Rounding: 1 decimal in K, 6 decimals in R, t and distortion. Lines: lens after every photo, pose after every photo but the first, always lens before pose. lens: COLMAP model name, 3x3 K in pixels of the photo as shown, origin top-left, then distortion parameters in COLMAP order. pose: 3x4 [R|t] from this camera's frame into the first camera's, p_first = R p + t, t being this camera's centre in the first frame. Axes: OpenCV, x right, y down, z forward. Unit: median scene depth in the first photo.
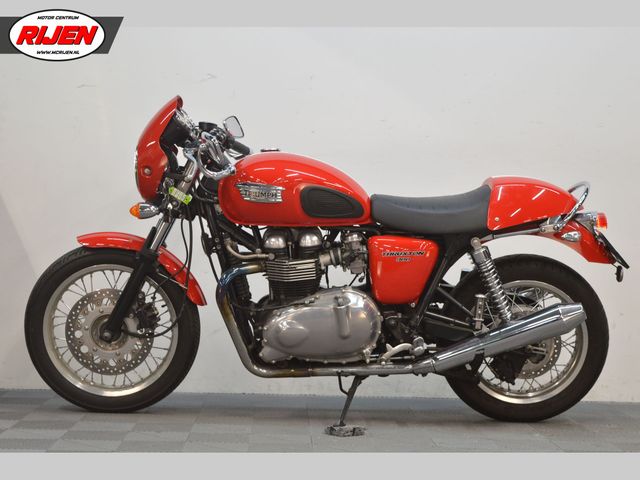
lens RADIAL K [[1339.5, 0, 320.0], [0, 1339.5, 240.0], [0, 0, 1]] dist [-0.025309, -0.042848]
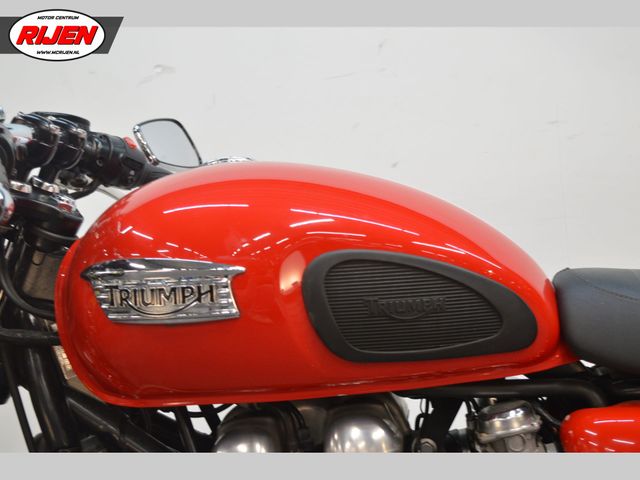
lens RADIAL K [[1114.1, 0, 320.0], [0, 1114.1, 240.0], [0, 0, 1]] dist [0.013412, 0.043450]
pose [[0.986087, -0.095965, -0.135730, 0.020808], [0.077850, 0.988054, -0.132999, -0.011538], [0.146872, 0.120582, 0.981778, 0.749357]]
